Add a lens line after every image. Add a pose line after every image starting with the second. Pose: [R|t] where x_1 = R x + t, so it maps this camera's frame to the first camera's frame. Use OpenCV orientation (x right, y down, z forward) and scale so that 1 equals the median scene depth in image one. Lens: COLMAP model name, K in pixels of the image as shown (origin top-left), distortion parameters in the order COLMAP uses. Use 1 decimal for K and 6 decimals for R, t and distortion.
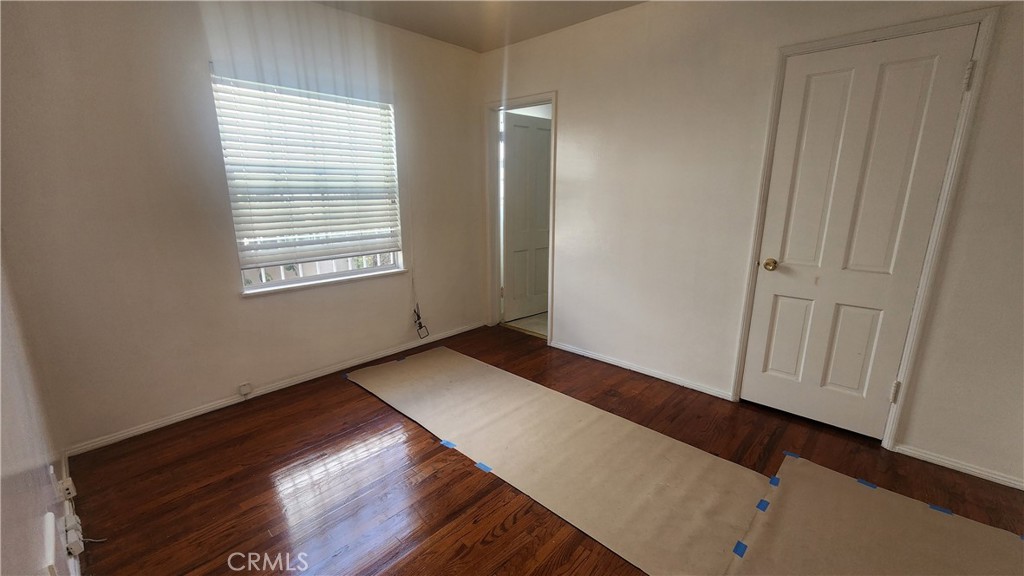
lens RADIAL K [[423.2, 0, 511.4], [0, 423.2, 292.9], [0, 0, 1]] dist [-0.002780, 0.002667]
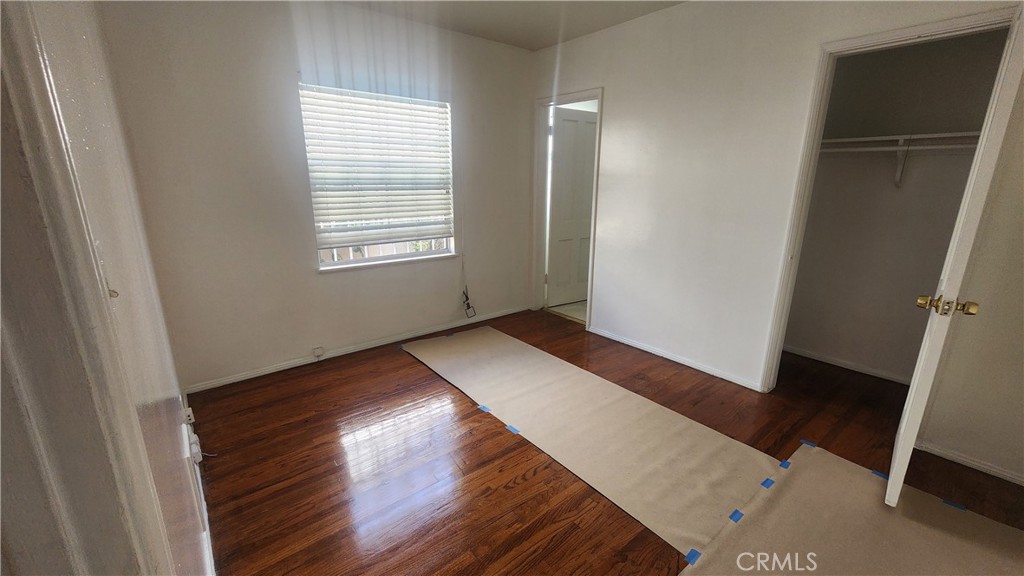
lens RADIAL K [[423.2, 0, 513.0], [0, 423.2, 291.3], [0, 0, 1]] dist [-0.002780, 0.002667]
pose [[0.991010, 0.041999, -0.127023, 0.047233], [-0.039114, 0.998919, 0.025124, 0.009722], [0.127940, -0.019929, 0.991582, -0.089378]]
